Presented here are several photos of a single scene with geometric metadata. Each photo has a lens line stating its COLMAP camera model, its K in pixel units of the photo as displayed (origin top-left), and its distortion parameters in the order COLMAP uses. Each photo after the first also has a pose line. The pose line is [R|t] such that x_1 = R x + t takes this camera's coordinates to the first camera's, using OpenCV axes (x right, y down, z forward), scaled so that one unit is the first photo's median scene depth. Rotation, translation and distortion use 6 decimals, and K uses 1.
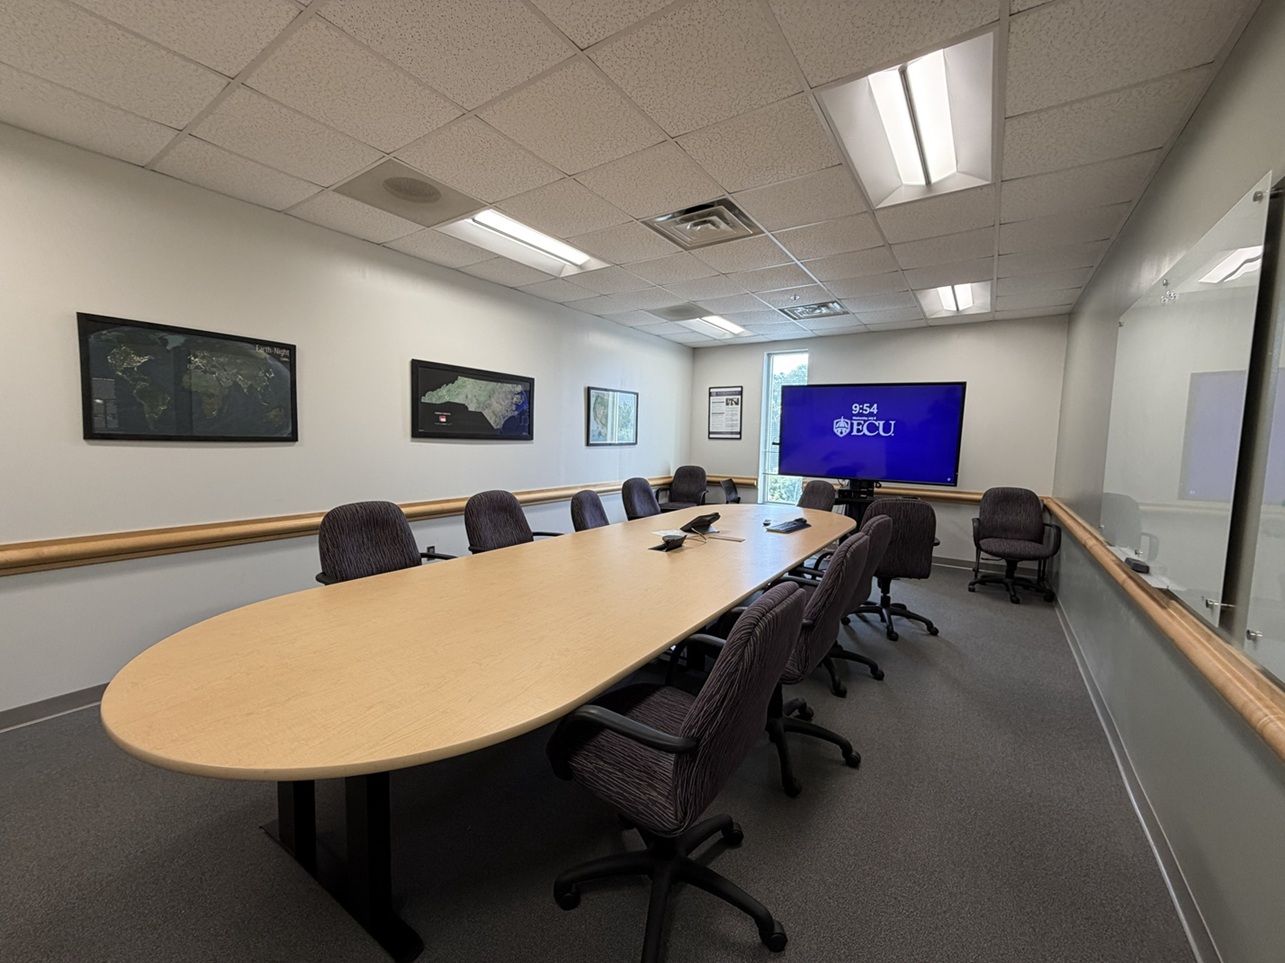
lens RADIAL K [[509.1, 0, 642.5], [0, 509.1, 481.5], [0, 0, 1]] dist [0.000930, -0.000147]
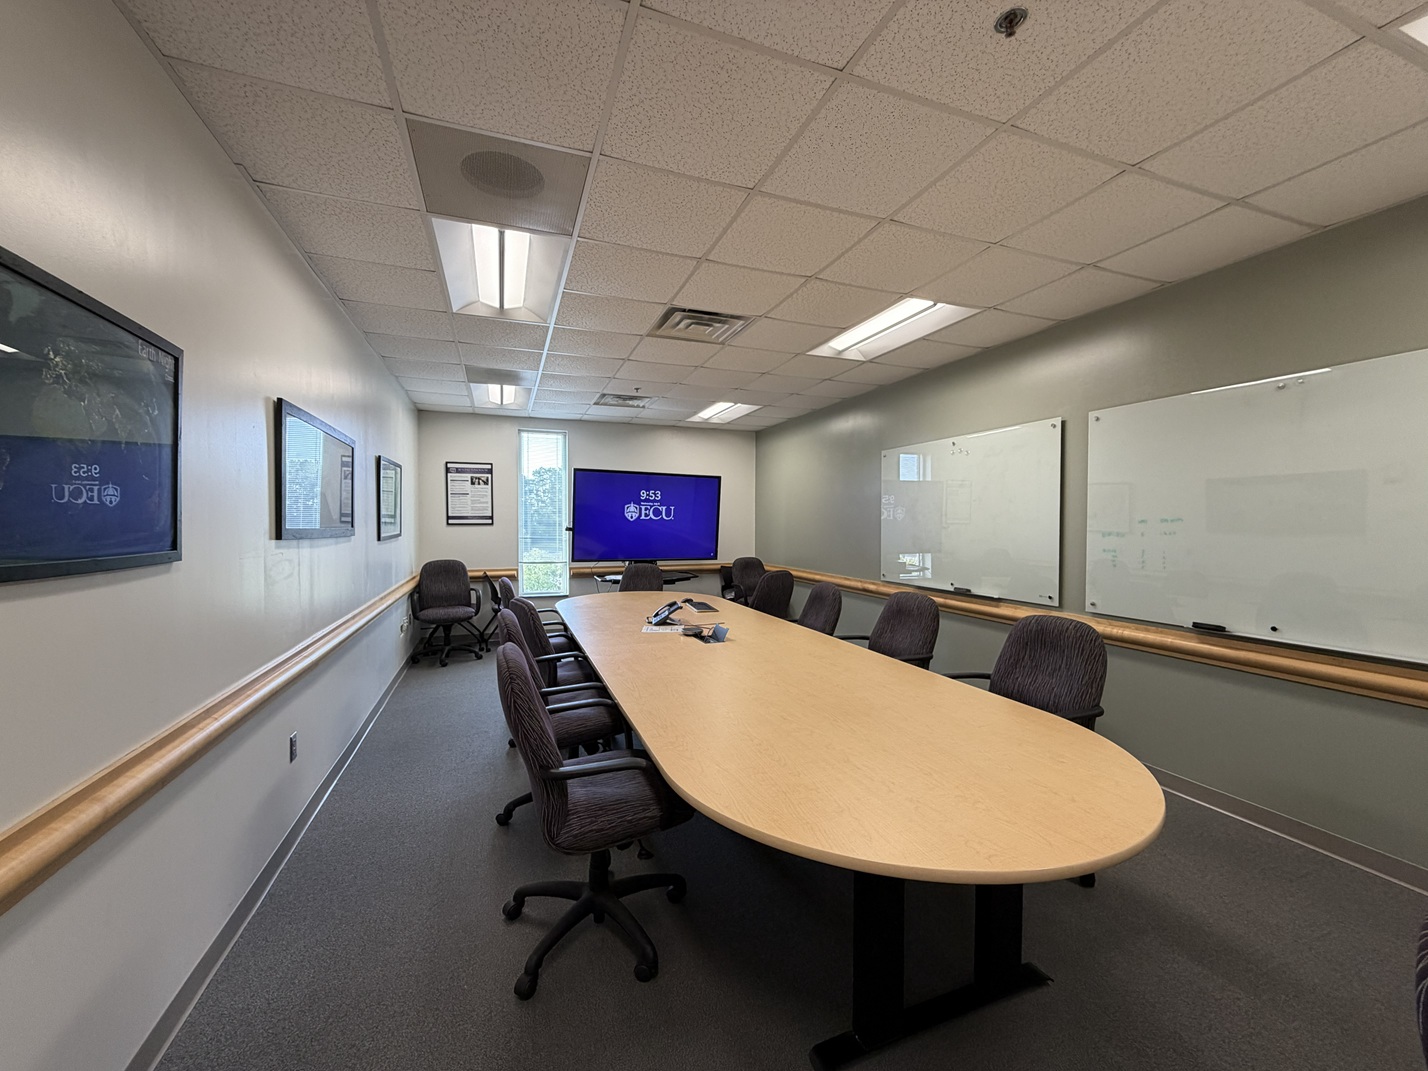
lens RADIAL K [[565.7, 0, 714.0], [0, 565.7, 535.5], [0, 0, 1]] dist [0.000930, -0.000147]
pose [[0.579711, -0.039112, 0.813883, -0.460898], [0.080006, 0.996753, -0.009087, -0.033681], [-0.810885, 0.070383, 0.580958, 0.185733]]
